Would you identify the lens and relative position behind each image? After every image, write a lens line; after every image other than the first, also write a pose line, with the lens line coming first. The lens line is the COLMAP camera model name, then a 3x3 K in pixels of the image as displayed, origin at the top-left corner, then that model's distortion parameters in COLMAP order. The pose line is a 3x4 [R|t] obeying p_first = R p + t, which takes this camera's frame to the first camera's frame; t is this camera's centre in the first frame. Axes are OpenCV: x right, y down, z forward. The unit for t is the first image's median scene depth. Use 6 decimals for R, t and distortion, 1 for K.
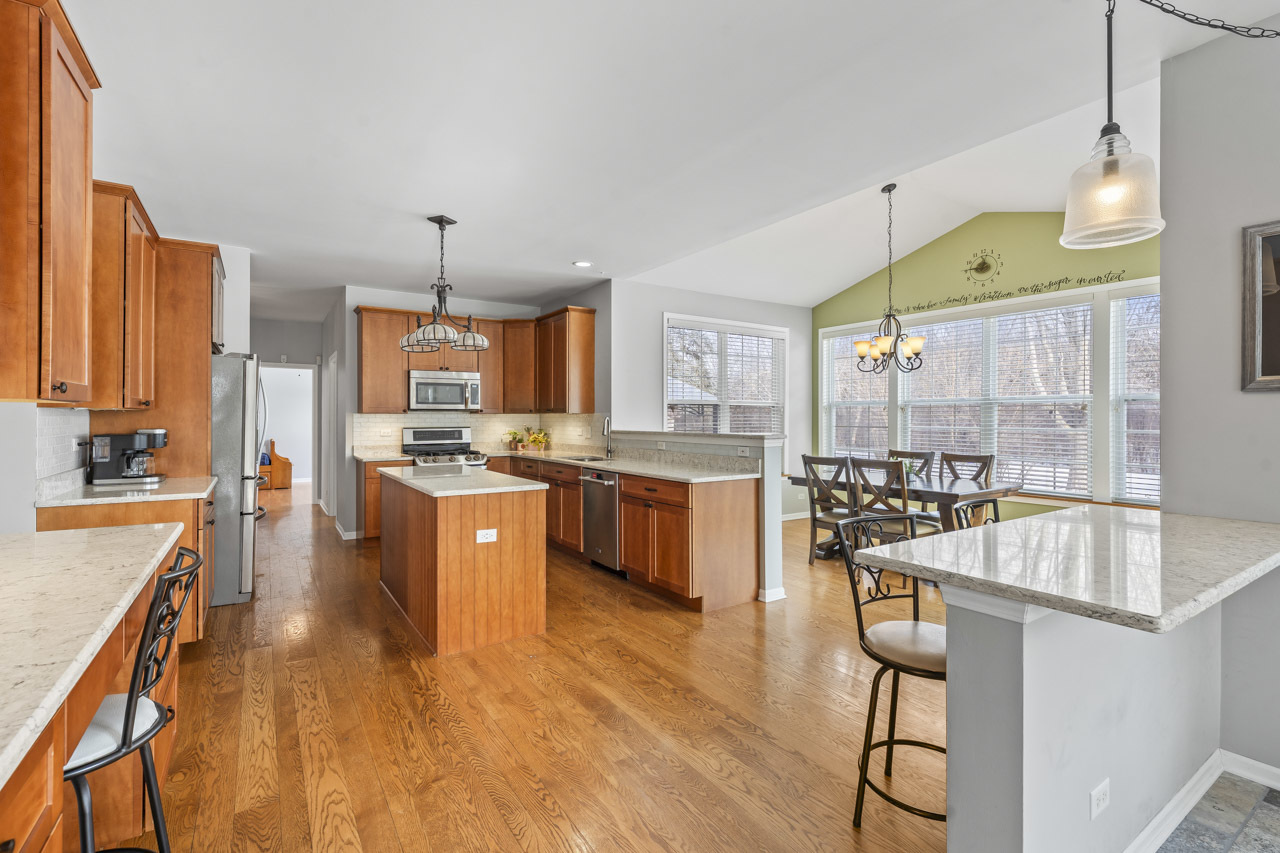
lens RADIAL K [[574.8, 0, 637.0], [0, 574.8, 416.4], [0, 0, 1]] dist [0.000430, 0.000067]
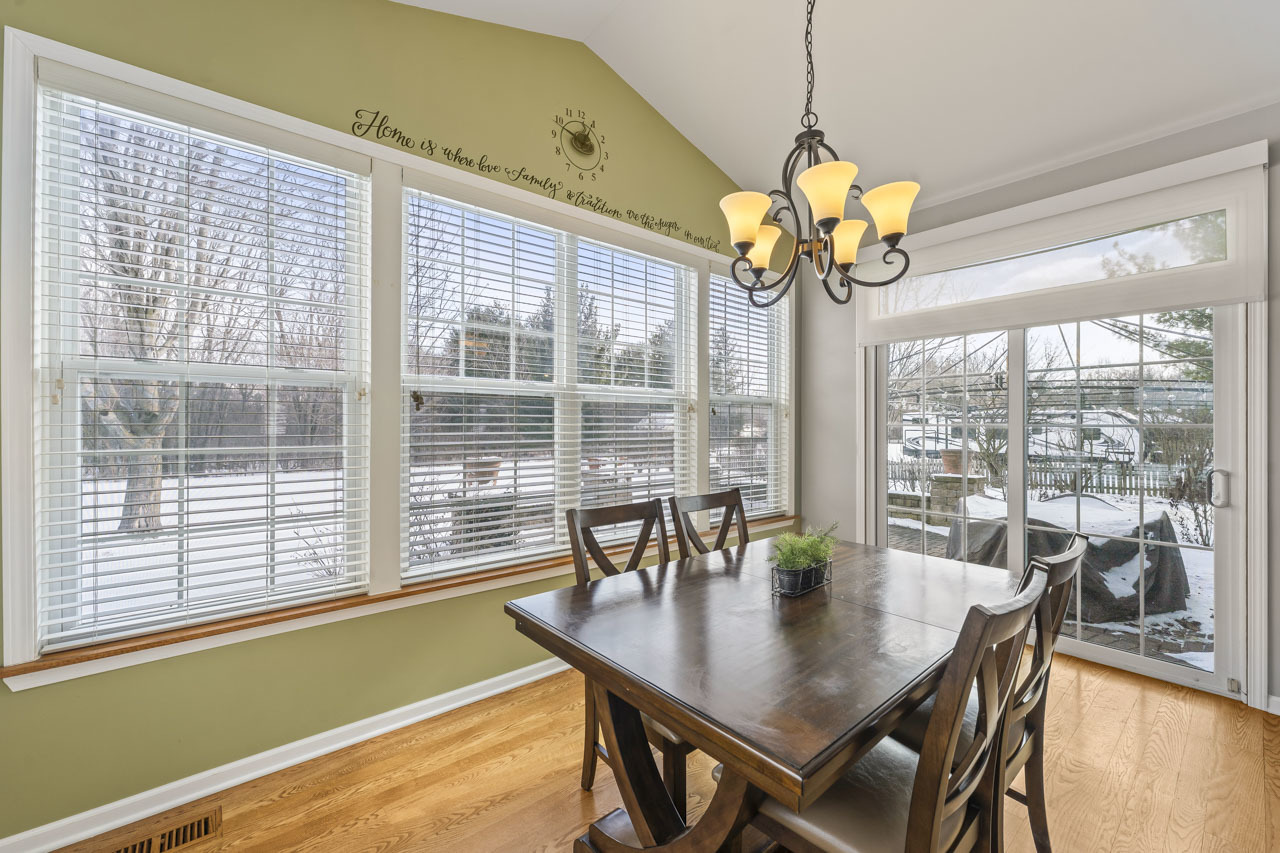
lens RADIAL K [[513.7, 0, 645.7], [0, 513.7, 425.5], [0, 0, 1]] dist [0.000059, -0.000613]
pose [[-0.119859, -0.004047, 0.992783, 0.176556], [-0.003168, 0.999988, 0.003694, 0.005156], [-0.992786, -0.002702, -0.119870, 1.522887]]
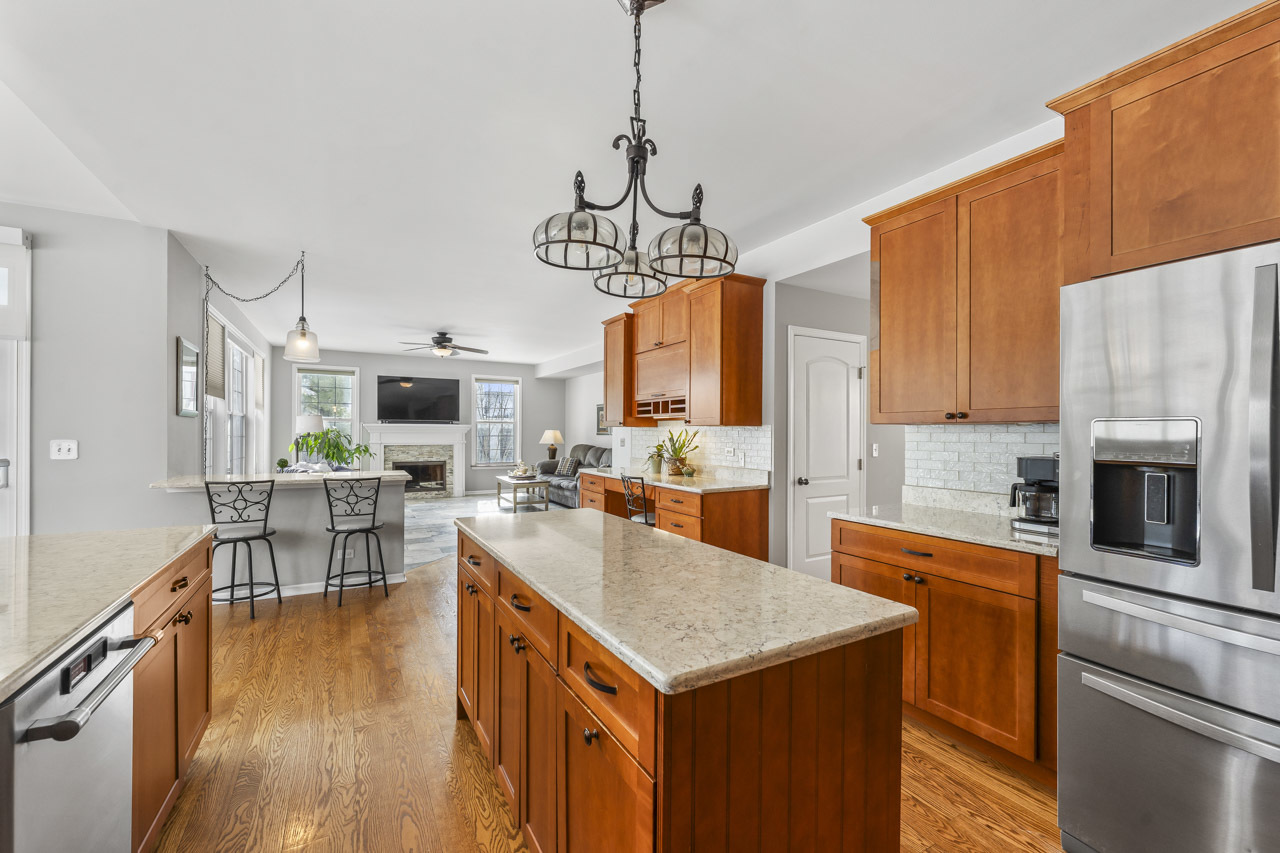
lens RADIAL K [[513.7, 0, 638.0], [0, 513.7, 434.7], [0, 0, 1]] dist [0.000059, -0.000613]
pose [[-0.997721, -0.008027, 0.066990, -0.400608], [-0.007969, 0.999968, 0.001129, 0.005545], [-0.066997, 0.000592, -0.997753, 1.519848]]
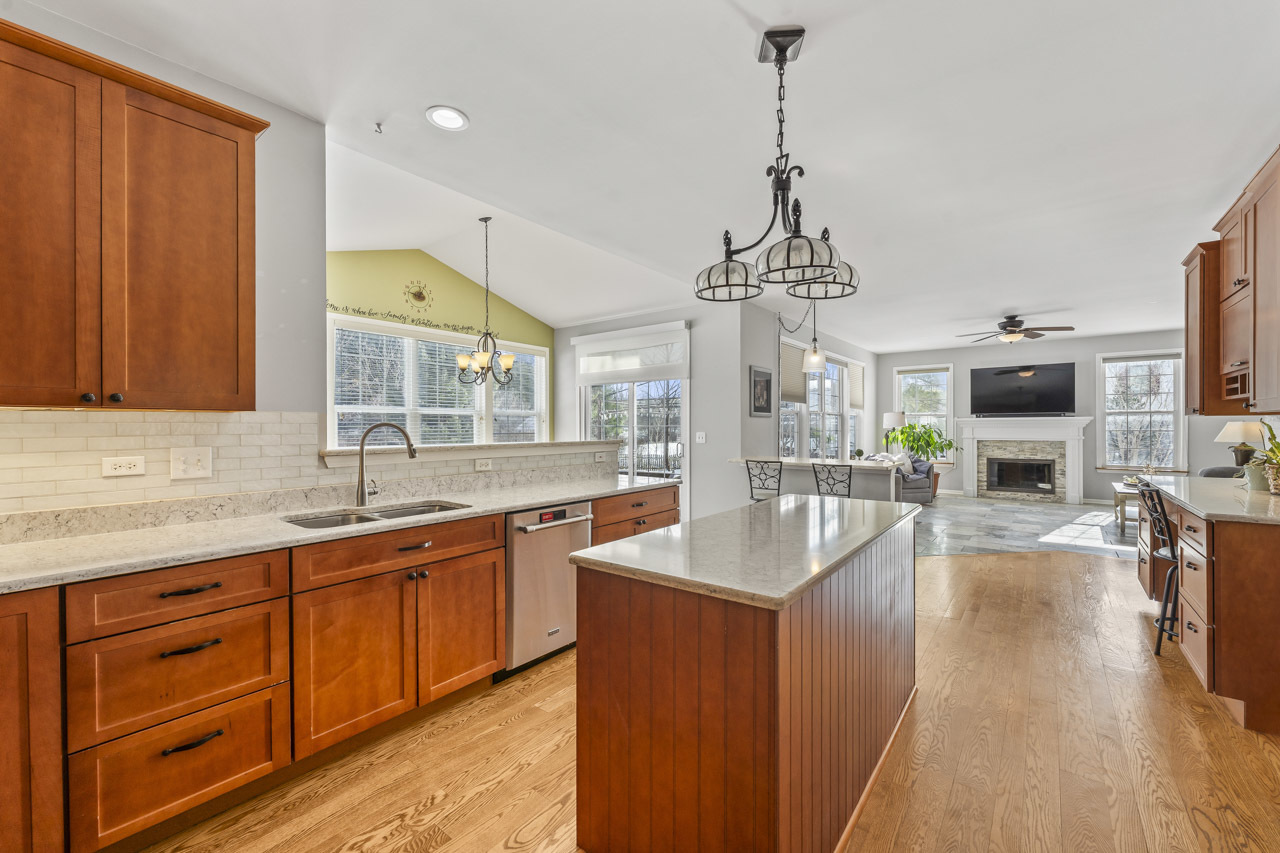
lens RADIAL K [[513.7, 0, 642.3], [0, 513.7, 429.0], [0, 0, 1]] dist [0.000059, -0.000613]
pose [[-0.318613, -0.005335, 0.947870, -0.808691], [-0.001002, 0.999986, 0.005291, 0.005728], [-0.947884, 0.000736, -0.318614, 1.378744]]
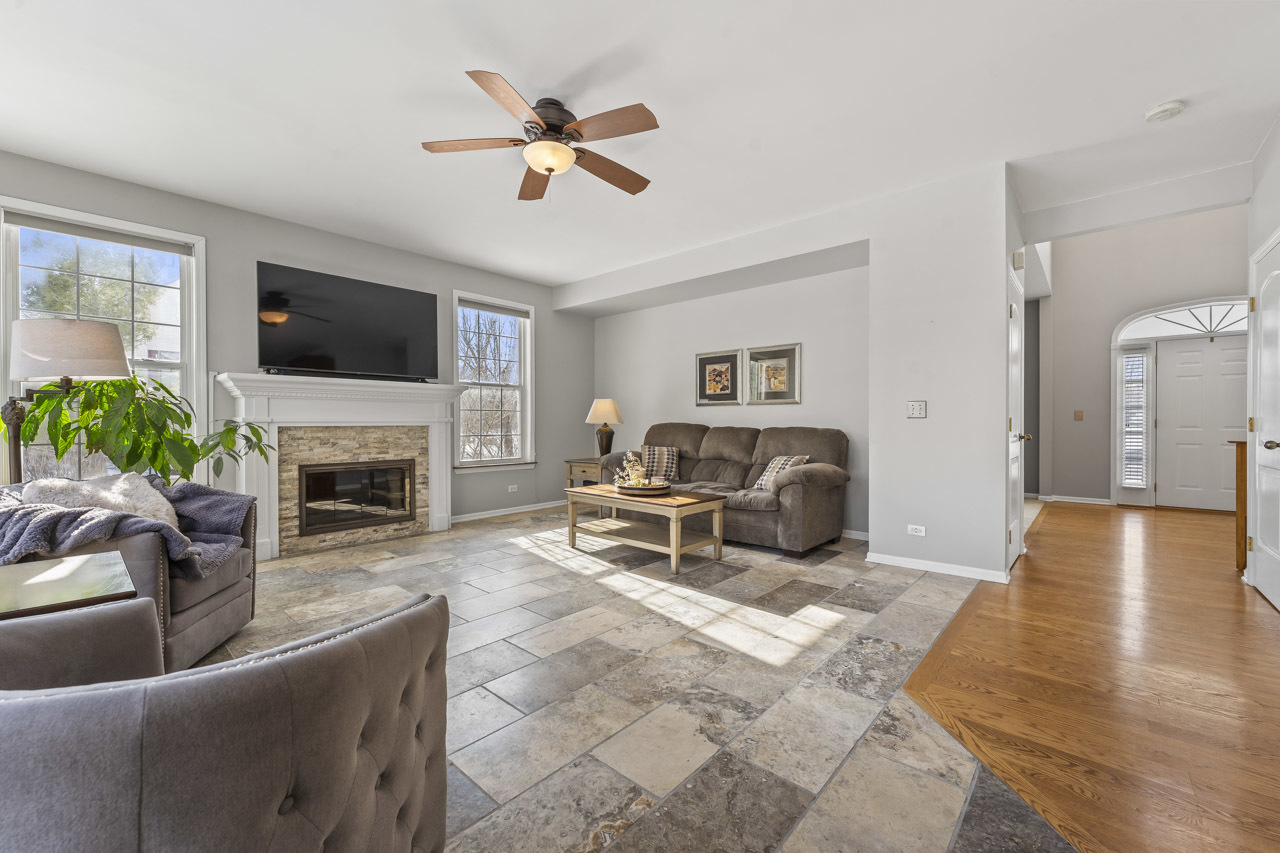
lens RADIAL K [[513.7, 0, 636.1], [0, 513.7, 425.3], [0, 0, 1]] dist [0.000059, -0.000613]
pose [[-0.966760, -0.000697, -0.255685, 0.582923], [-0.000758, 1.000000, 0.000140, 0.068476], [0.255684, 0.000329, -0.966760, 0.289094]]
